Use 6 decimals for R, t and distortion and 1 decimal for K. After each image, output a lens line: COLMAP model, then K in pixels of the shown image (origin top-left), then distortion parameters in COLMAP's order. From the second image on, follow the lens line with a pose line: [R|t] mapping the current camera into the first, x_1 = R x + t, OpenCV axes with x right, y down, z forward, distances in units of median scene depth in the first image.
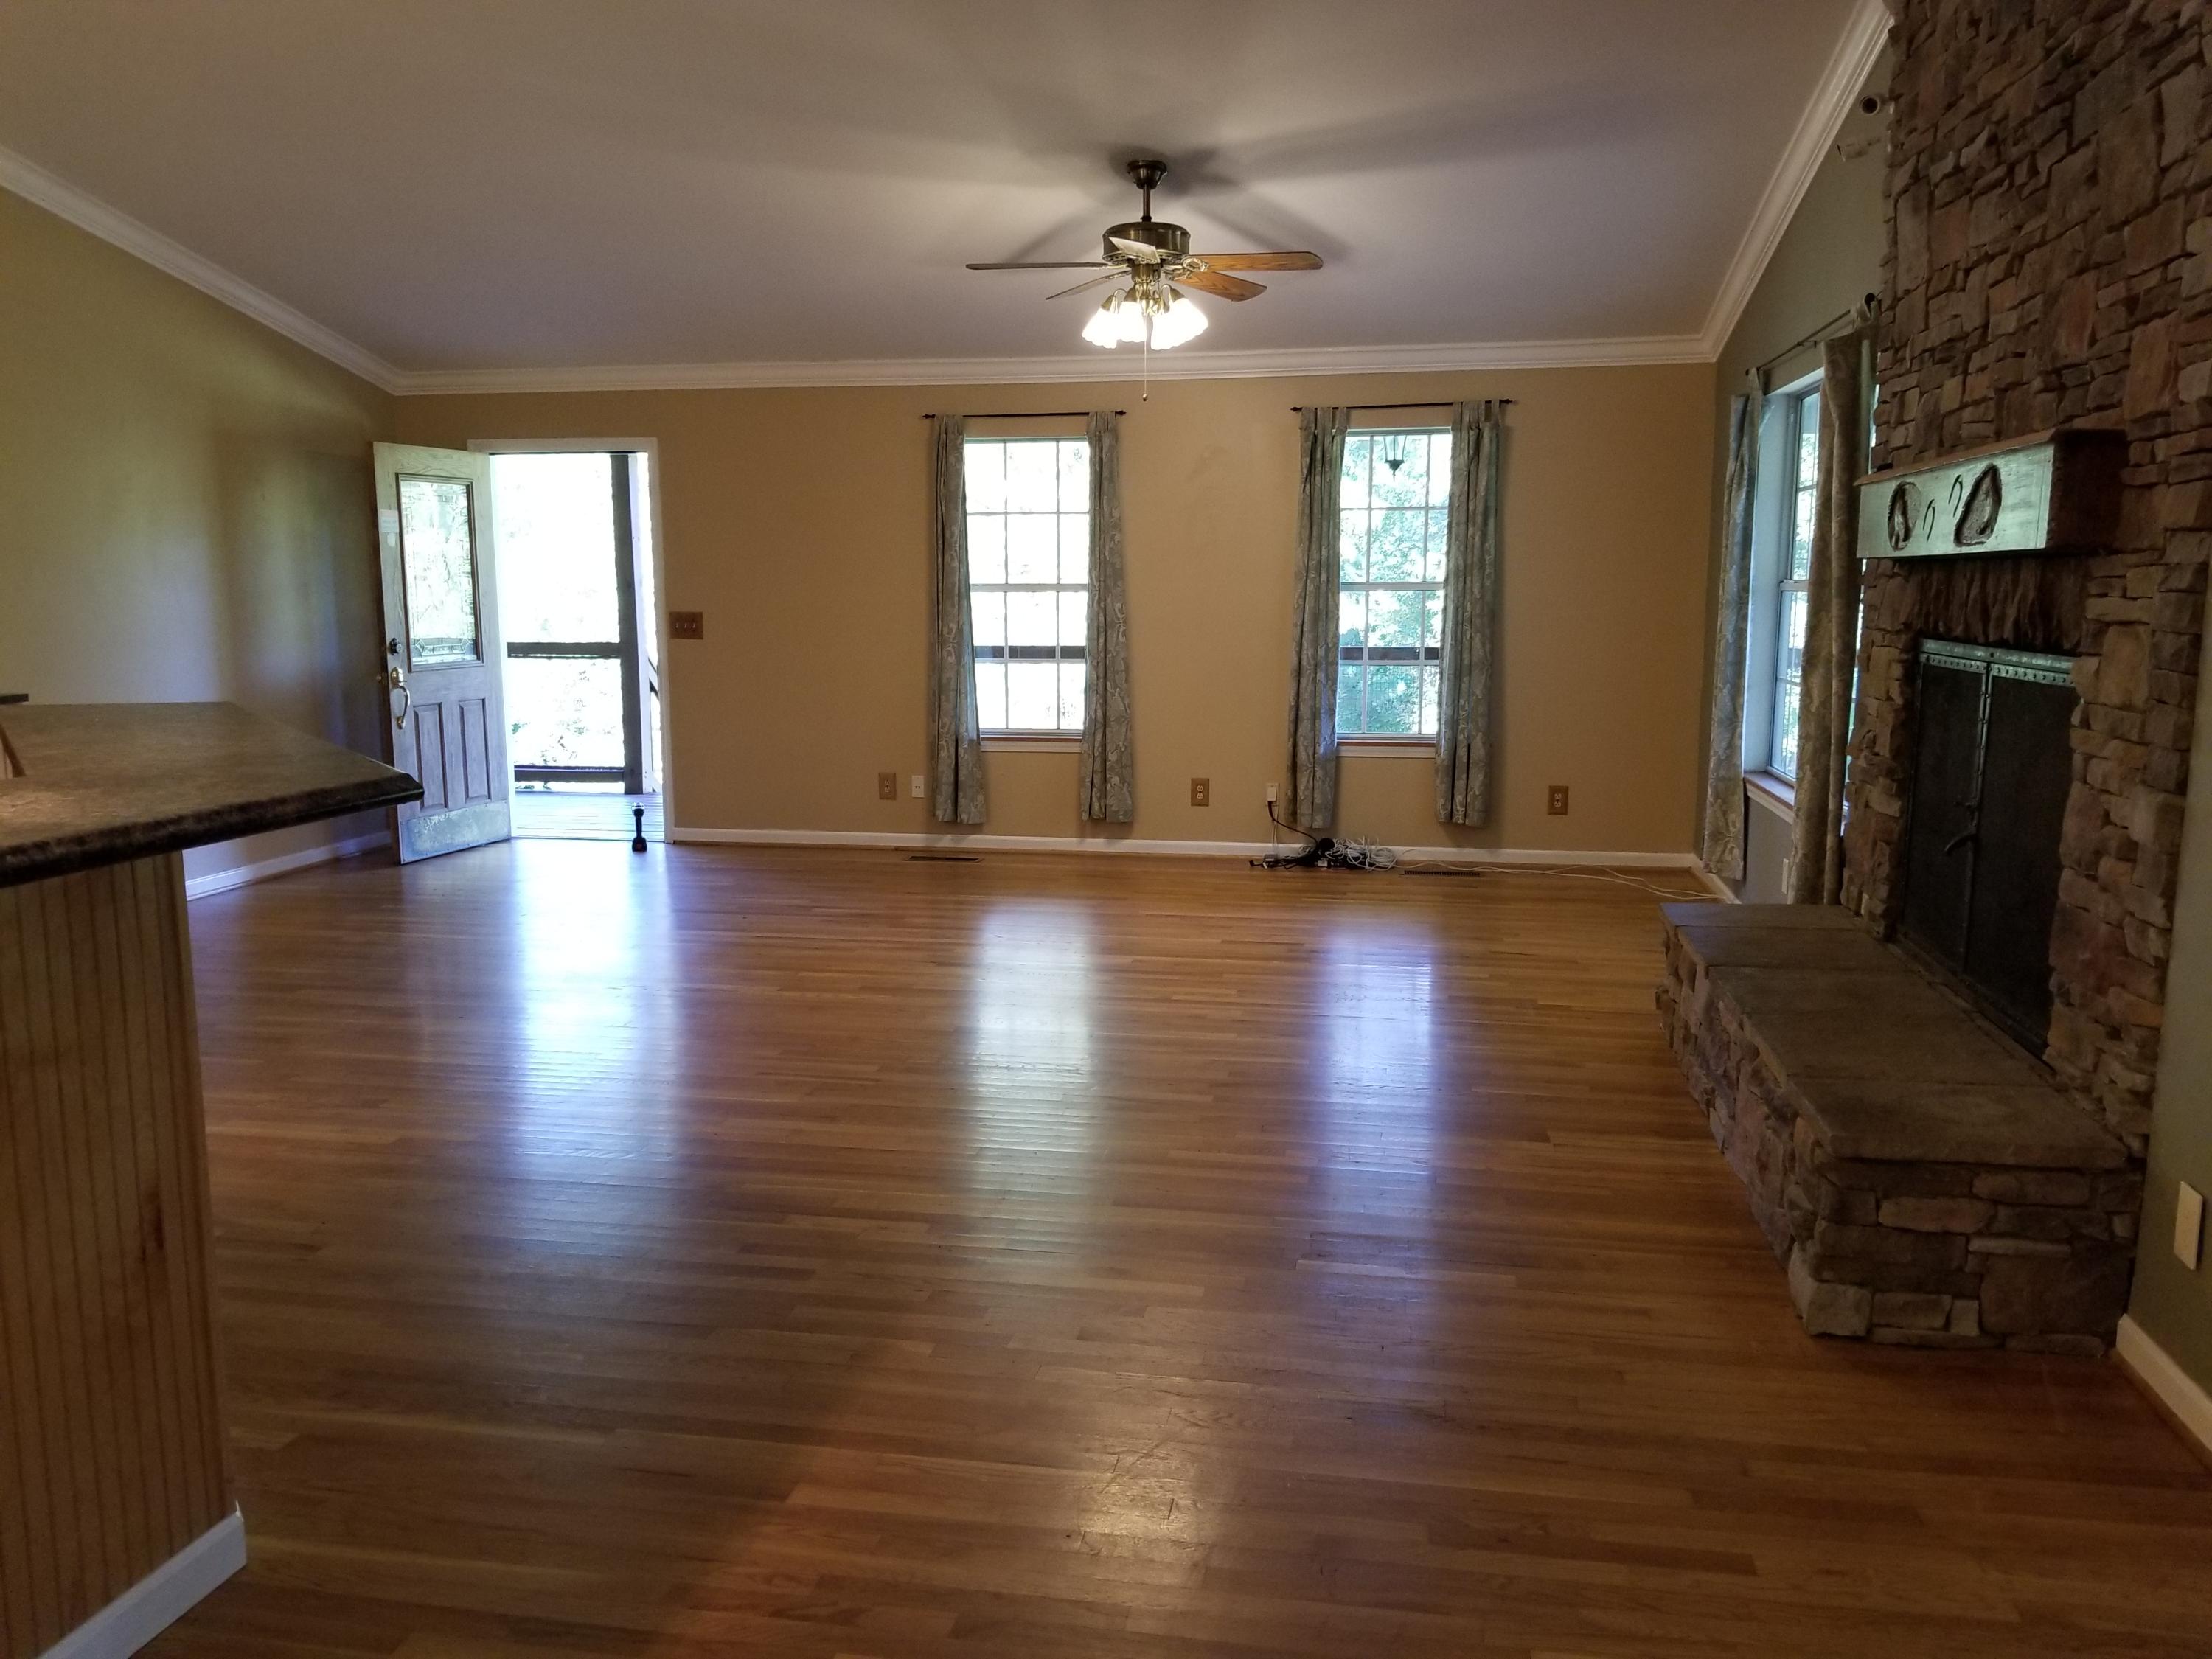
lens RADIAL K [[1713.2, 0, 1101.2], [0, 1713.2, 841.2], [0, 0, 1]] dist [0.060924, -0.088268]
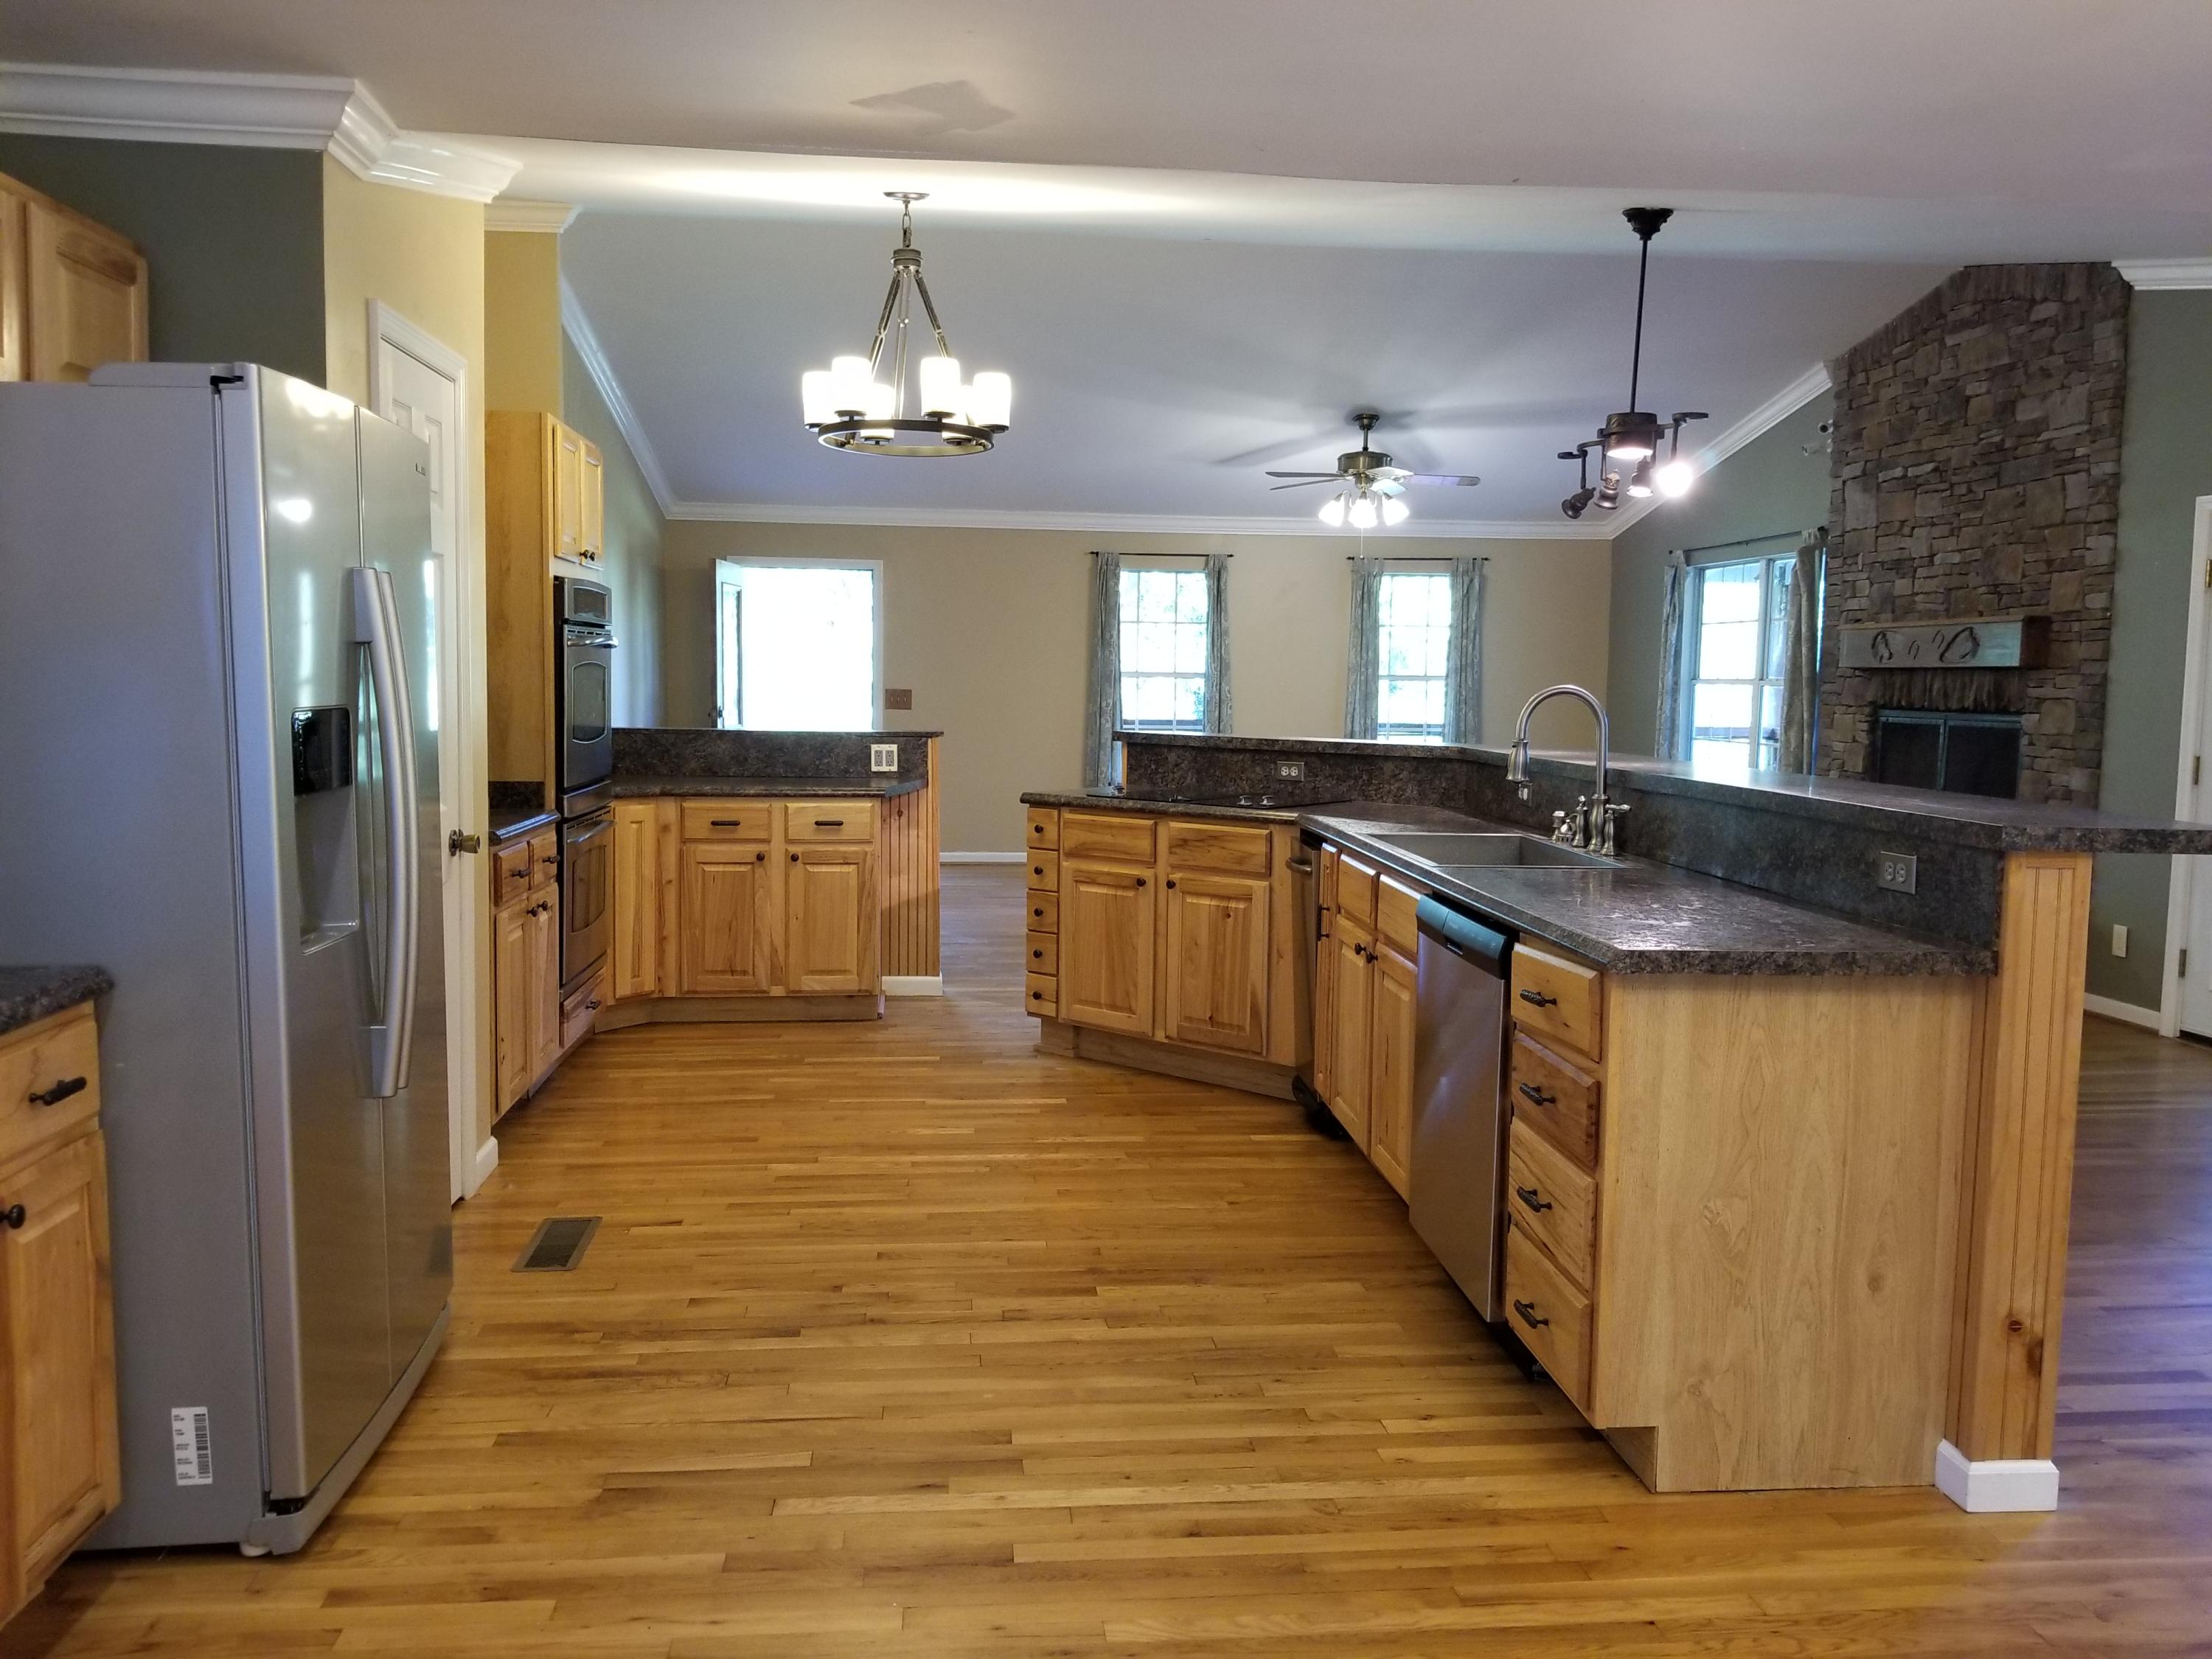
lens RADIAL K [[1713.9, 0, 1104.3], [0, 1713.9, 822.3], [0, 0, 1]] dist [0.062441, -0.096613]
pose [[0.961606, -0.007358, 0.274336, -0.917640], [0.024539, 0.997942, -0.059246, 0.104885], [-0.273335, 0.063703, 0.959807, -0.626316]]
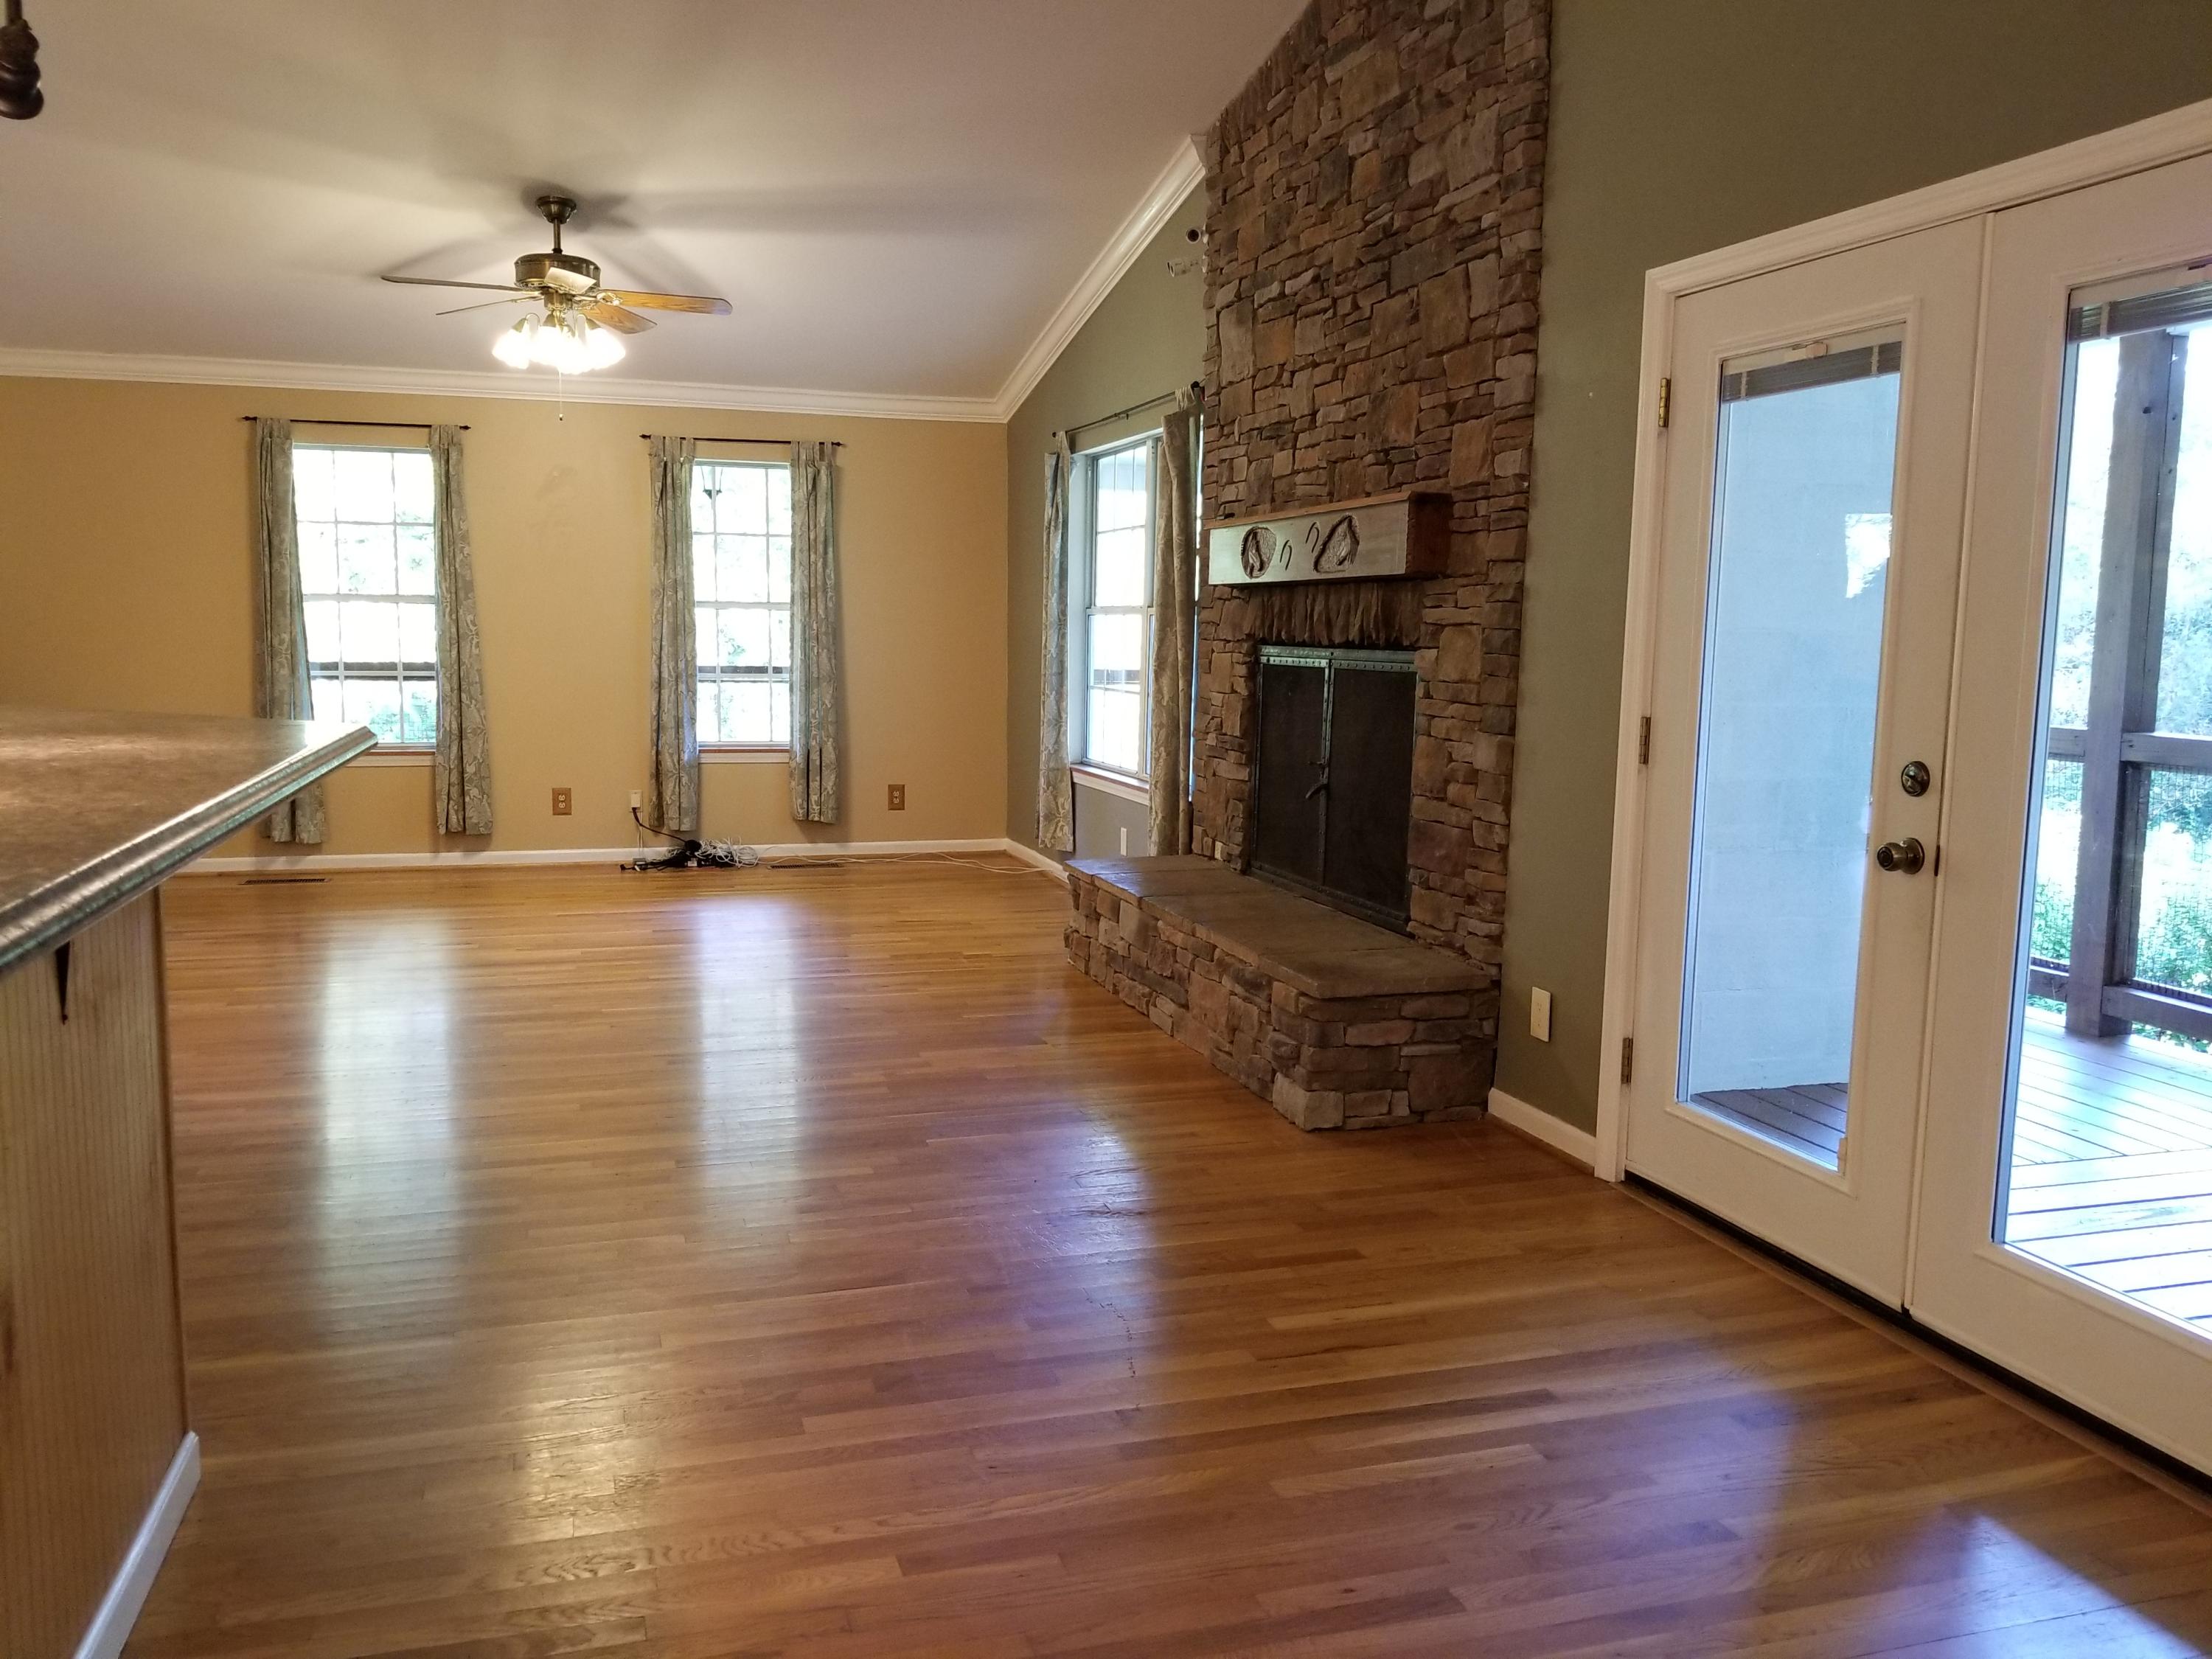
lens RADIAL K [[1706.6, 0, 1065.1], [0, 1706.6, 838.4], [0, 0, 1]] dist [0.154005, -0.330288]
pose [[0.892205, -0.043421, 0.449539, -0.271800], [0.053319, 0.998534, -0.009374, 0.037676], [-0.448473, 0.032333, 0.893211, -0.114068]]
